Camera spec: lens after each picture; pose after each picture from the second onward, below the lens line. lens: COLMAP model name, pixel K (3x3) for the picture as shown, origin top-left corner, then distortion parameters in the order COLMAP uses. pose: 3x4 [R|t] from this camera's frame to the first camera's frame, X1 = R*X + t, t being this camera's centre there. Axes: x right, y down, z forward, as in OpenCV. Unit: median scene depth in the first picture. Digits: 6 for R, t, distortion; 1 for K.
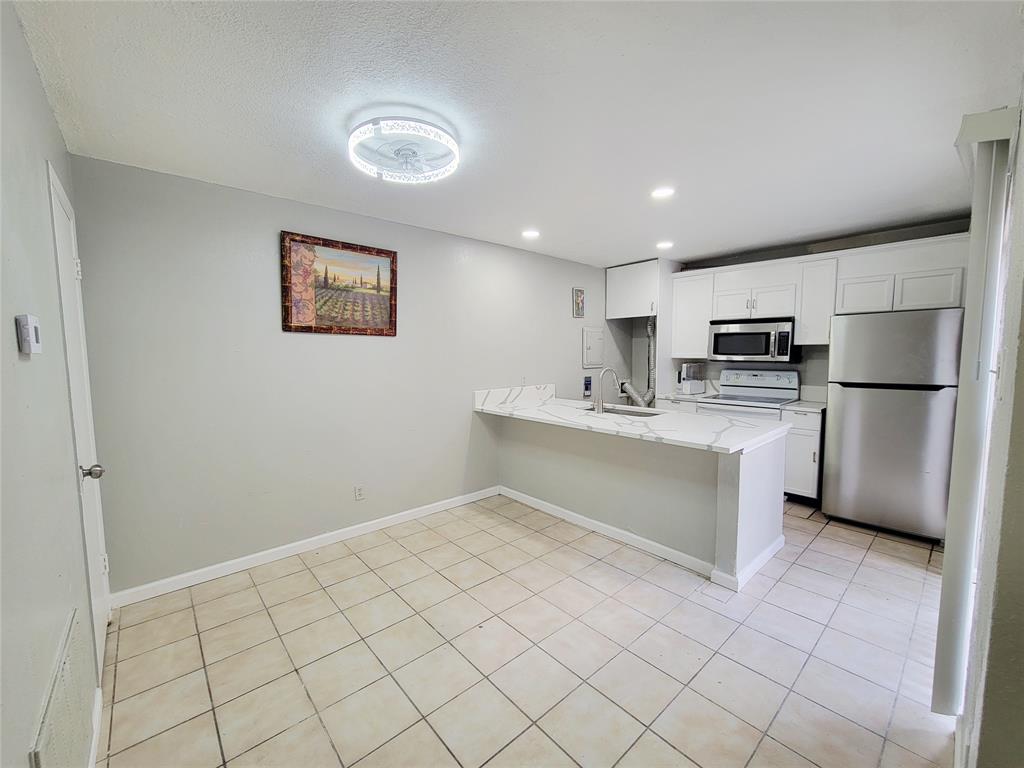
lens RADIAL K [[417.7, 0, 516.5], [0, 417.7, 385.1], [0, 0, 1]] dist [0.000583, -0.000494]
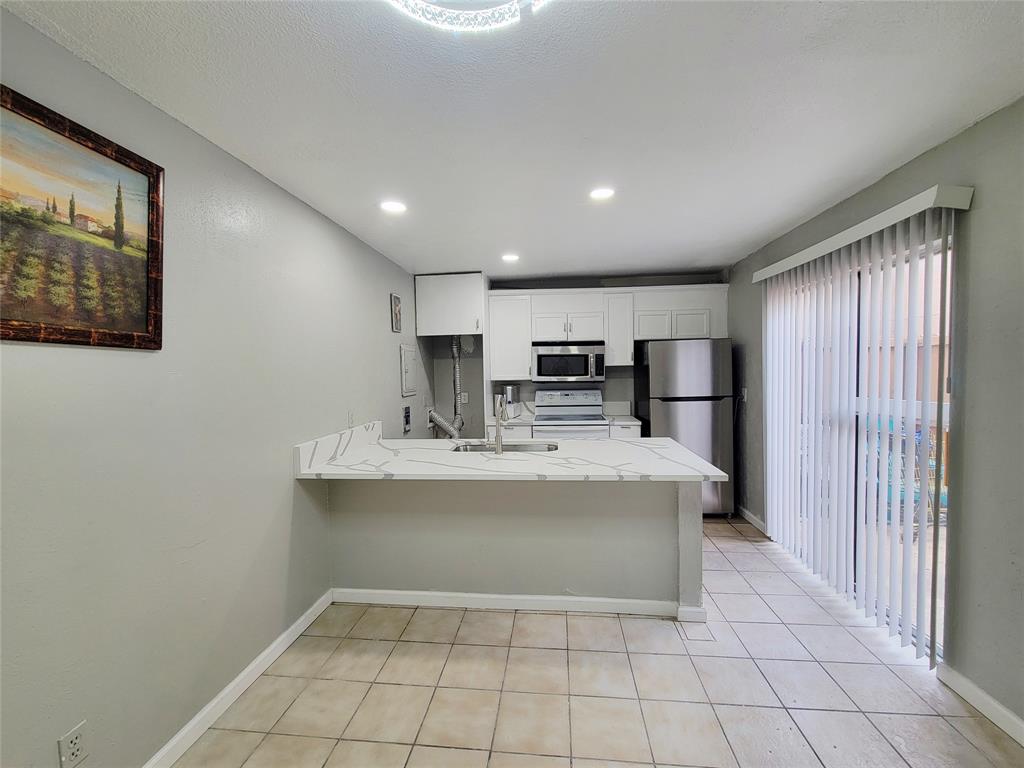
lens RADIAL K [[417.7, 0, 516.5], [0, 417.7, 385.1], [0, 0, 1]] dist [0.000583, -0.000494]
pose [[0.738994, -0.033780, 0.672865, -0.257141], [0.068757, 0.997309, -0.025446, -0.033004], [-0.670194, 0.065069, 0.739328, 0.333096]]
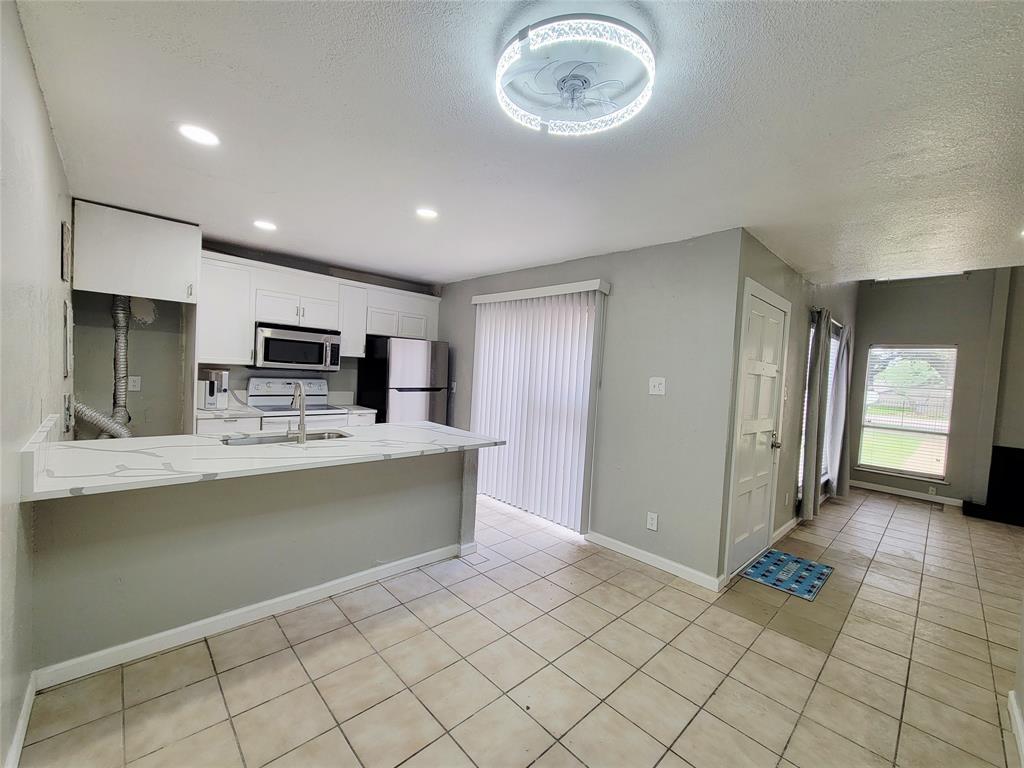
lens RADIAL K [[417.7, 0, 516.5], [0, 417.7, 385.1], [0, 0, 1]] dist [0.000583, -0.000494]
pose [[-0.034167, -0.032558, 0.998886, -0.469363], [0.026997, 0.999074, 0.033488, -0.041989], [-0.999051, 0.028111, -0.033256, 0.550623]]
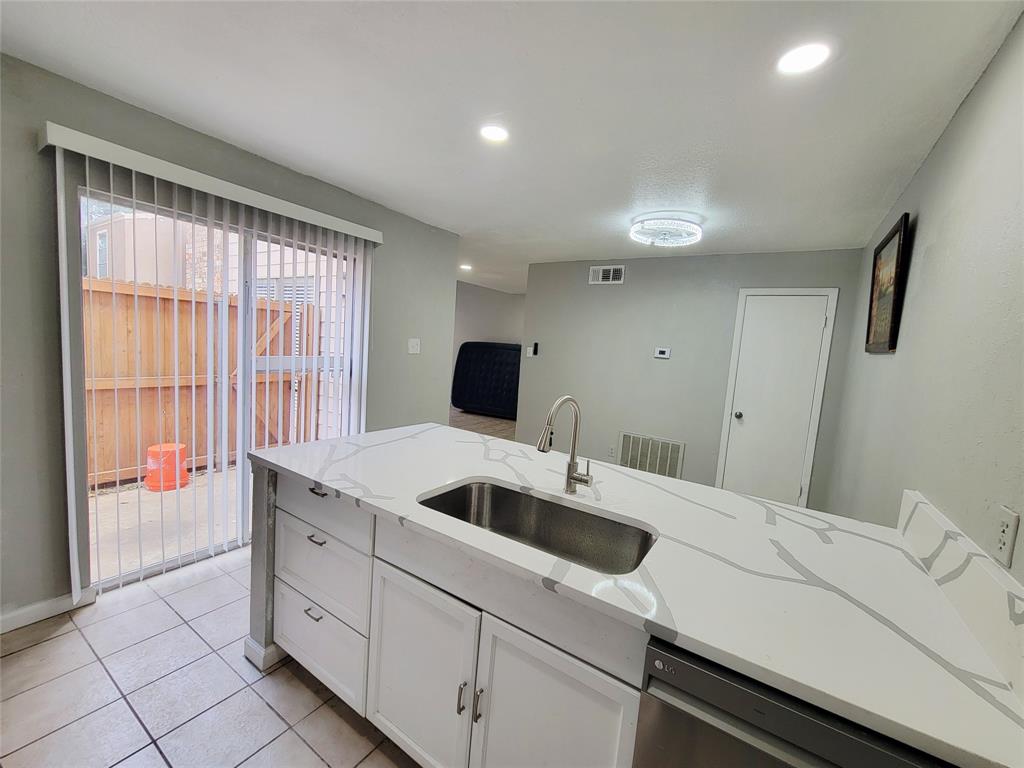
lens RADIAL K [[417.7, 0, 516.5], [0, 417.7, 385.1], [0, 0, 1]] dist [0.000583, -0.000494]
pose [[-0.961066, -0.038173, -0.273670, 0.332086], [-0.090239, 0.979467, 0.180279, -0.107775], [0.261169, 0.197955, -0.944777, 1.196352]]
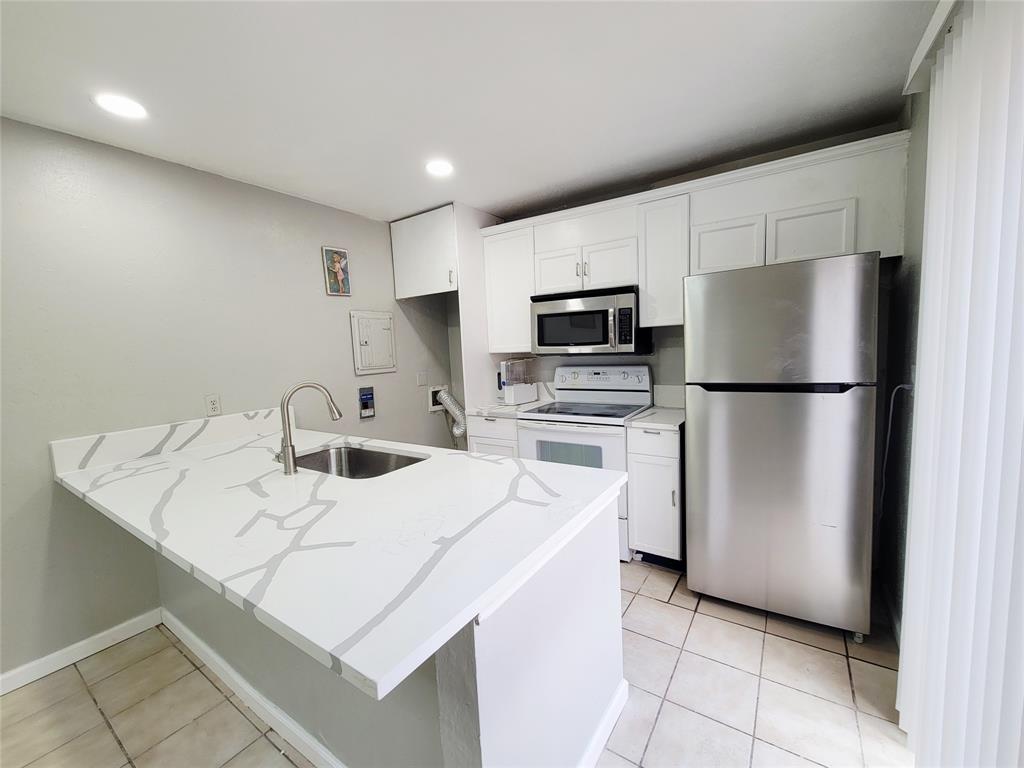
lens RADIAL K [[417.7, 0, 516.5], [0, 417.7, 385.1], [0, 0, 1]] dist [0.000583, -0.000494]
pose [[0.969178, -0.061779, 0.238490, 0.299057], [0.059329, 0.998086, 0.017443, -0.026411], [-0.239112, -0.002756, 0.970988, 0.385299]]
